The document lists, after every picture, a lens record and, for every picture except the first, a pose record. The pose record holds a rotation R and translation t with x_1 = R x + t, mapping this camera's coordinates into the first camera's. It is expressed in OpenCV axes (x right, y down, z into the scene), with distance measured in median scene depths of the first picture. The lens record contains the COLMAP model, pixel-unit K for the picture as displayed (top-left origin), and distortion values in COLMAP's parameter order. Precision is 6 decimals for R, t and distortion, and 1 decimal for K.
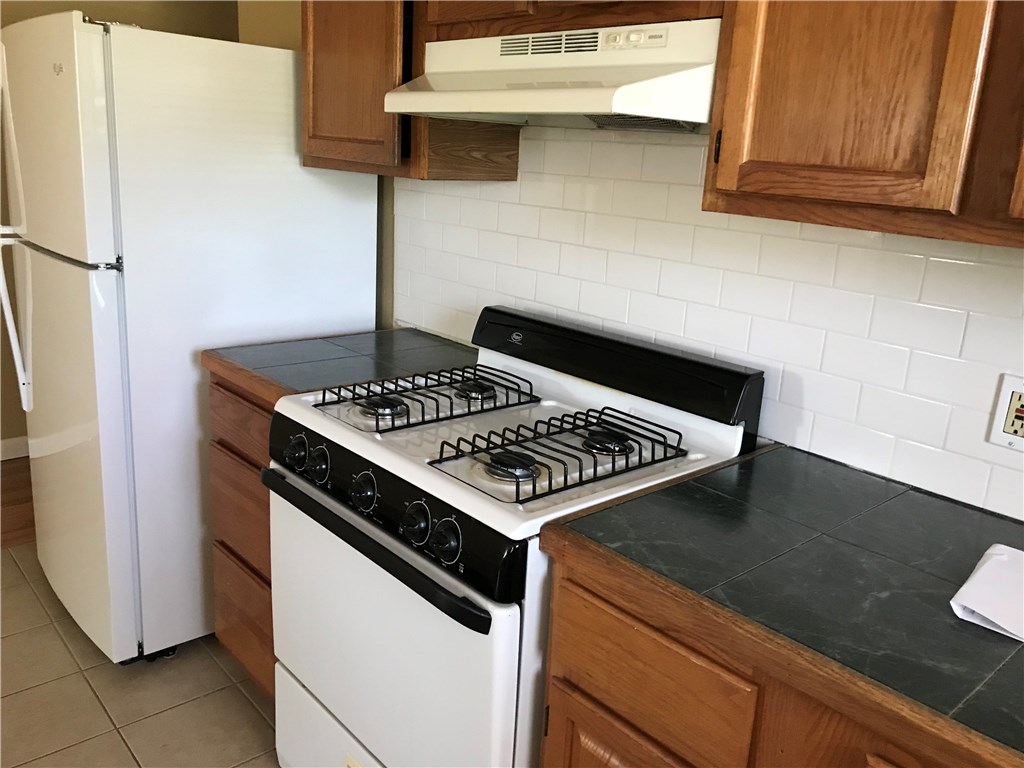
lens RADIAL K [[841.5, 0, 536.8], [0, 841.5, 381.3], [0, 0, 1]] dist [-0.000516, -0.005063]
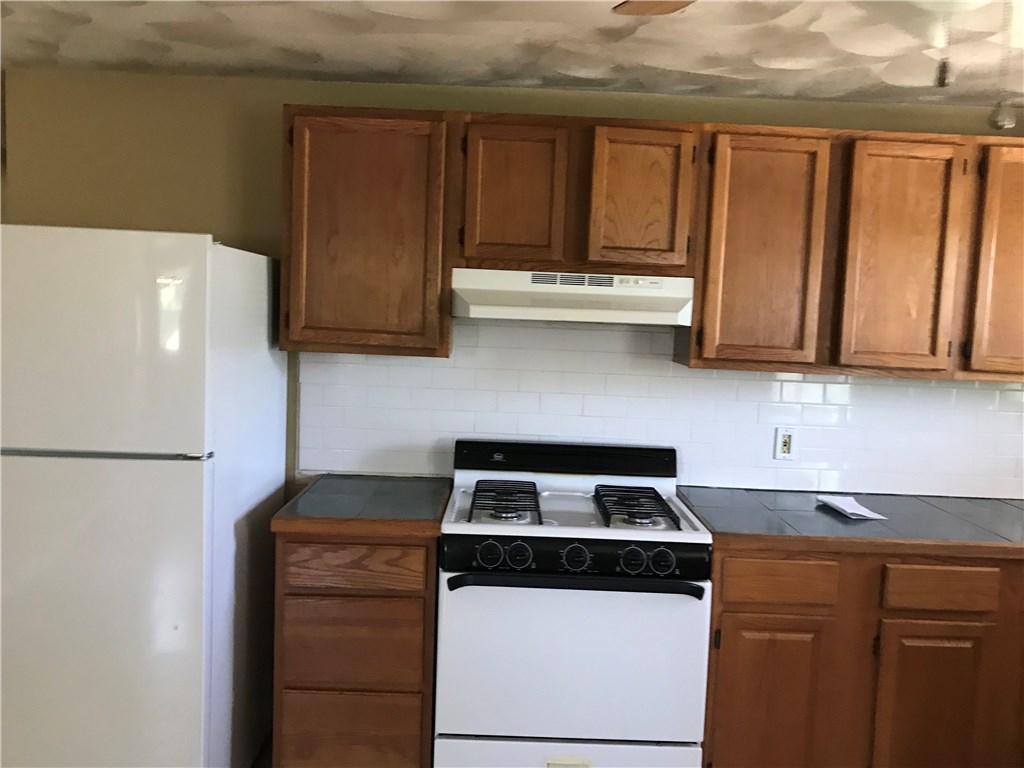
lens RADIAL K [[832.4, 0, 512.3], [0, 832.4, 379.3], [0, 0, 1]] dist [0.006564, 0.003631]
pose [[0.677635, -0.089800, 0.729895, -1.559091], [0.191820, 0.979742, -0.057547, -0.144566], [-0.709941, 0.179004, 0.681133, -0.049723]]
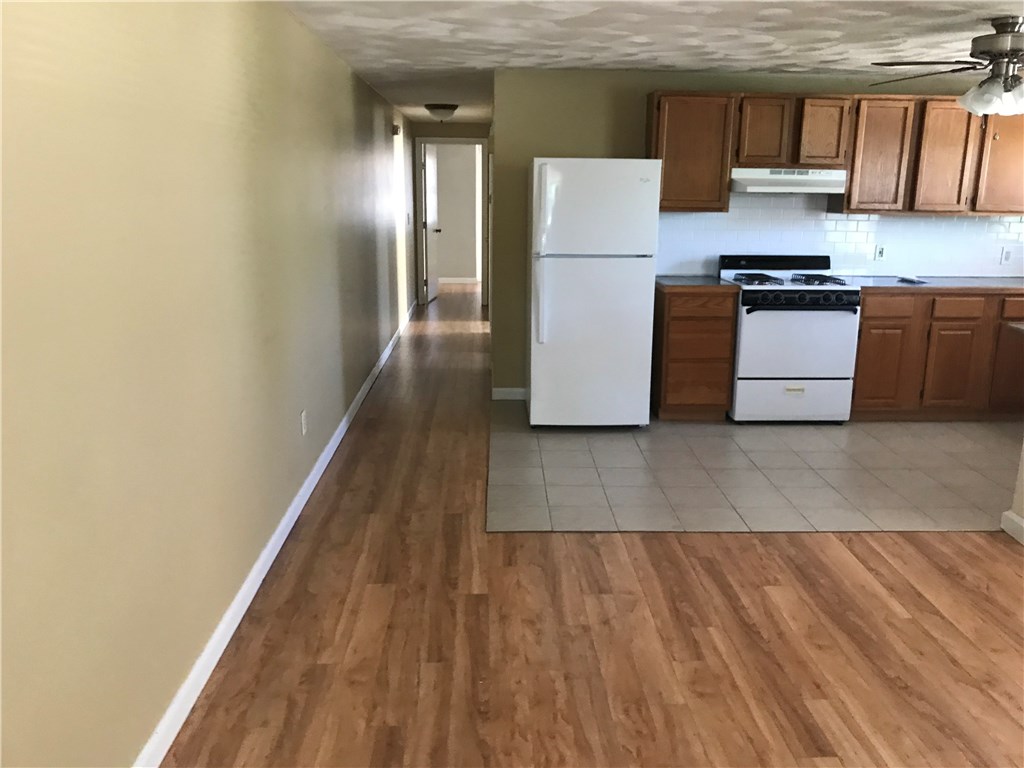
lens RADIAL K [[850.0, 0, 514.3], [0, 850.0, 373.9], [0, 0, 1]] dist [0.005067, -0.005085]
pose [[0.657527, -0.209868, 0.723611, -4.186036], [0.221981, 0.971753, 0.080128, -0.131697], [-0.719988, 0.107942, 0.685541, -0.657231]]
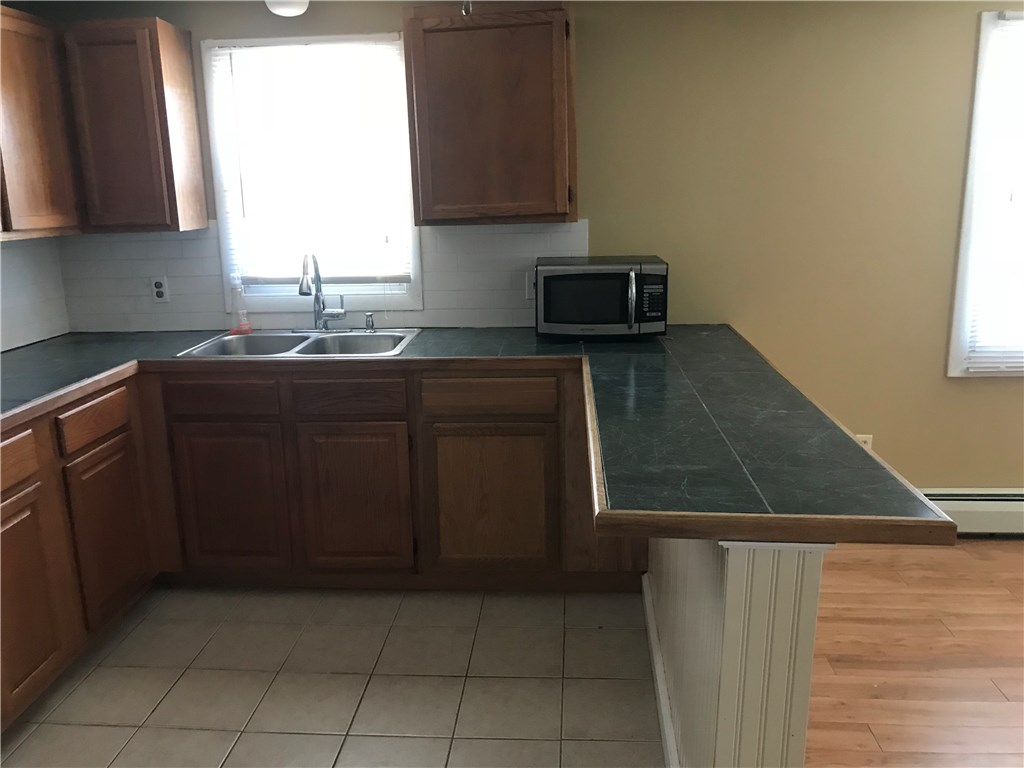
lens RADIAL K [[845.8, 0, 511.4], [0, 845.8, 379.1], [0, 0, 1]] dist [0.023734, -0.042976]
pose [[-0.682952, -0.199259, 0.702761, -1.558327], [0.177303, 0.888085, 0.424110, -0.342848], [-0.708619, 0.414248, -0.571190, 0.778186]]
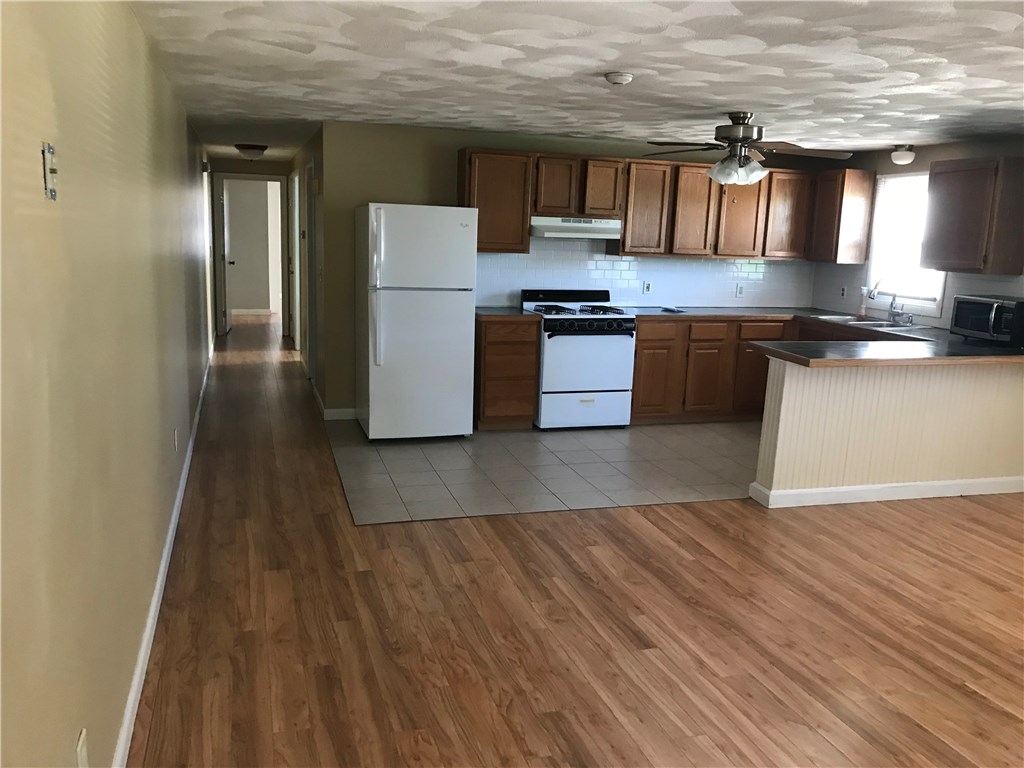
lens RADIAL K [[846.2, 0, 508.5], [0, 846.2, 385.9], [0, 0, 1]] dist [0.006819, -0.017414]
pose [[0.439533, -0.206471, 0.874174, -4.825521], [0.224604, 0.967569, 0.115599, -0.183542], [-0.869692, 0.145533, 0.471653, -0.735430]]
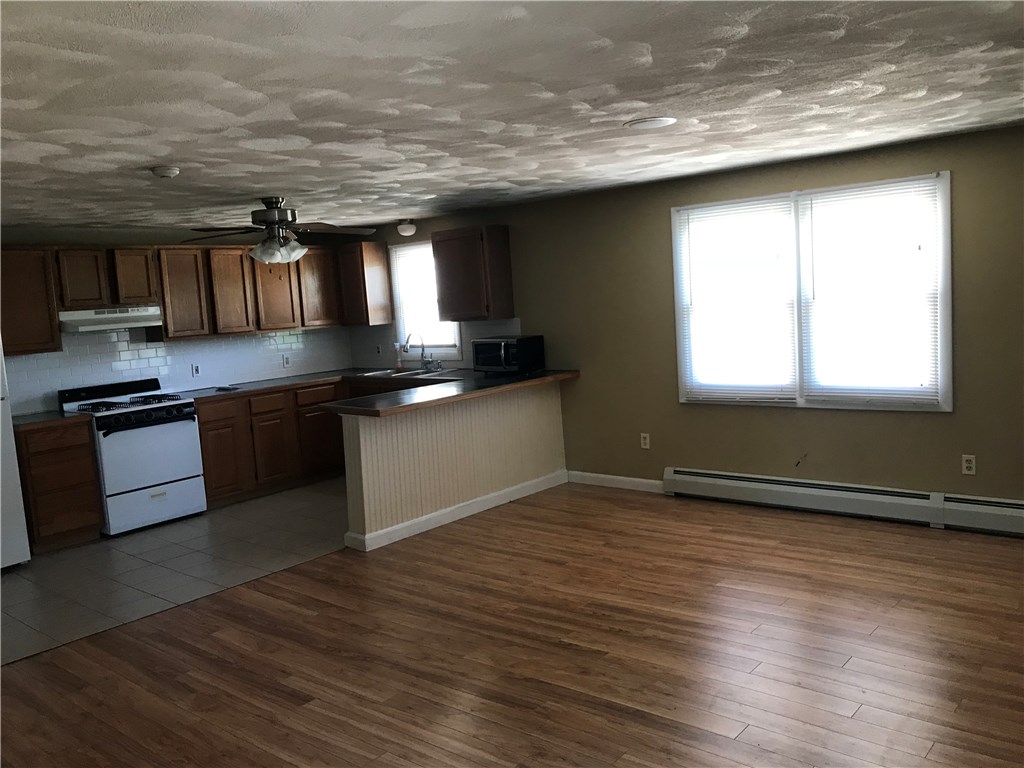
lens RADIAL K [[846.2, 0, 508.5], [0, 846.2, 385.9], [0, 0, 1]] dist [0.006819, -0.017414]
pose [[-0.117281, -0.157504, 0.980529, -5.104771], [0.317700, 0.929507, 0.187308, -0.255144], [-0.940910, 0.333481, -0.058975, -0.557424]]
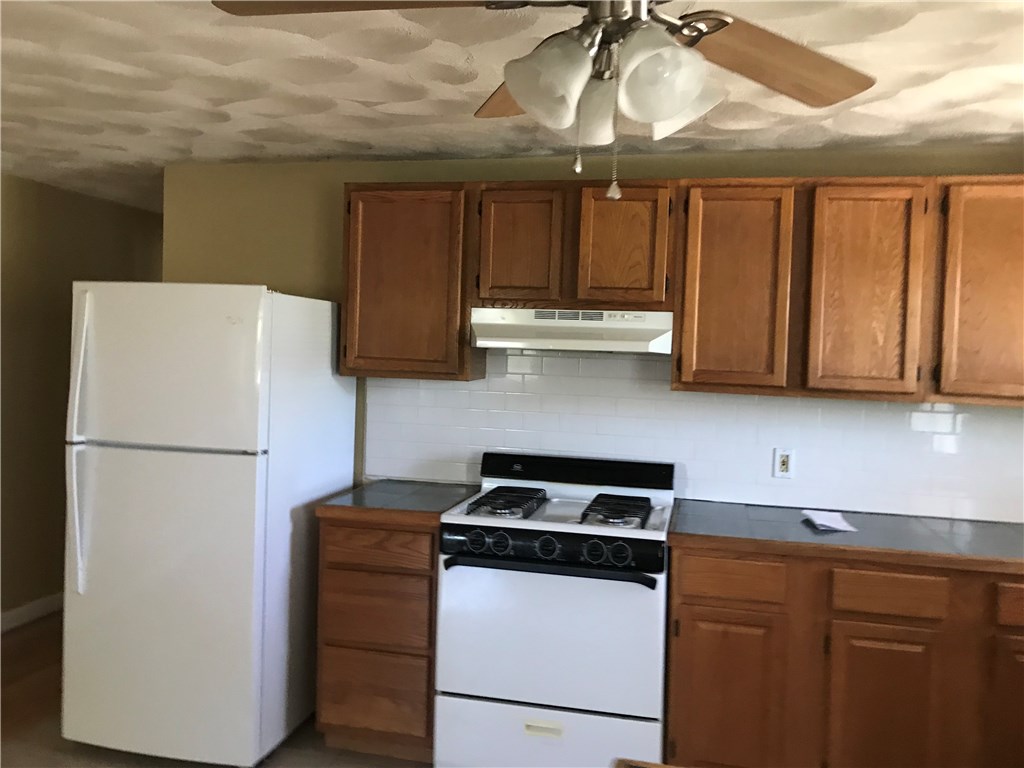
lens RADIAL K [[814.2, 0, 508.0], [0, 814.2, 368.6], [0, 0, 1]] dist [0.009041, -0.005752]
pose [[0.827644, -0.043549, 0.559562, -1.423282], [0.161507, 0.973295, -0.163134, 0.029397], [-0.537514, 0.225390, 0.812575, -0.583084]]
